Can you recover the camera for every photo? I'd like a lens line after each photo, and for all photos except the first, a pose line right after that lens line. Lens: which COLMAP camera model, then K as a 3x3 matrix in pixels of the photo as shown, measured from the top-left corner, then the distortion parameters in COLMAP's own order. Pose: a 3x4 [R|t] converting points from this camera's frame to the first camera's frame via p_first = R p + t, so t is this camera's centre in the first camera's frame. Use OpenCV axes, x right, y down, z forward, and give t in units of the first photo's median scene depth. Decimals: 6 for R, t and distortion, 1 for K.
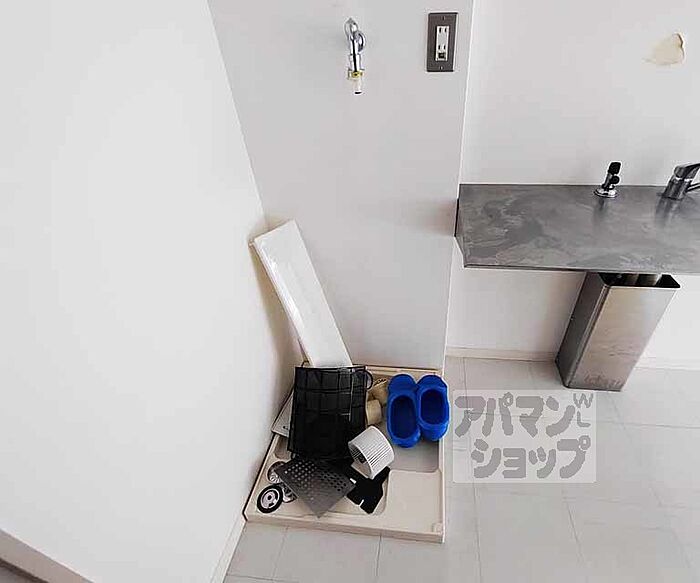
lens RADIAL K [[352.1, 0, 383.6], [0, 352.1, 306.8], [0, 0, 1]] dist [-0.002590, 0.000384]
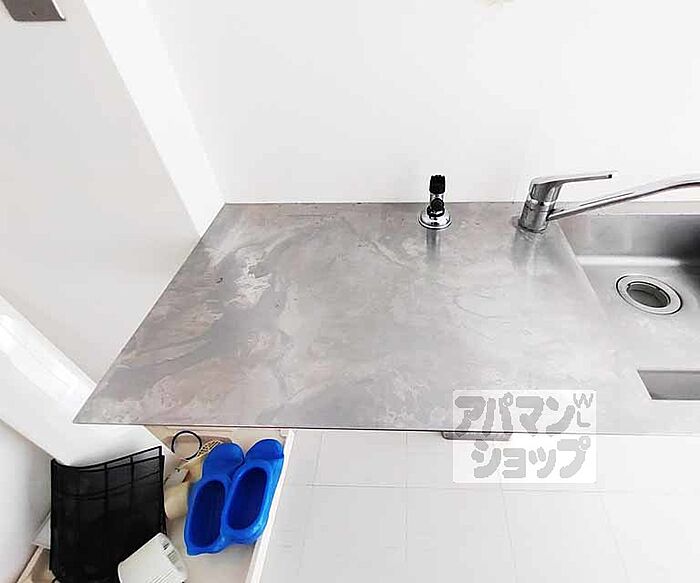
lens RADIAL K [[352.1, 0, 383.6], [0, 352.1, 306.8], [0, 0, 1]] dist [-0.002590, 0.000384]
pose [[0.998049, -0.043856, 0.044436, 0.468862], [0.037825, 0.990990, 0.128481, -0.235400], [-0.049671, -0.126550, 0.990716, 0.325143]]
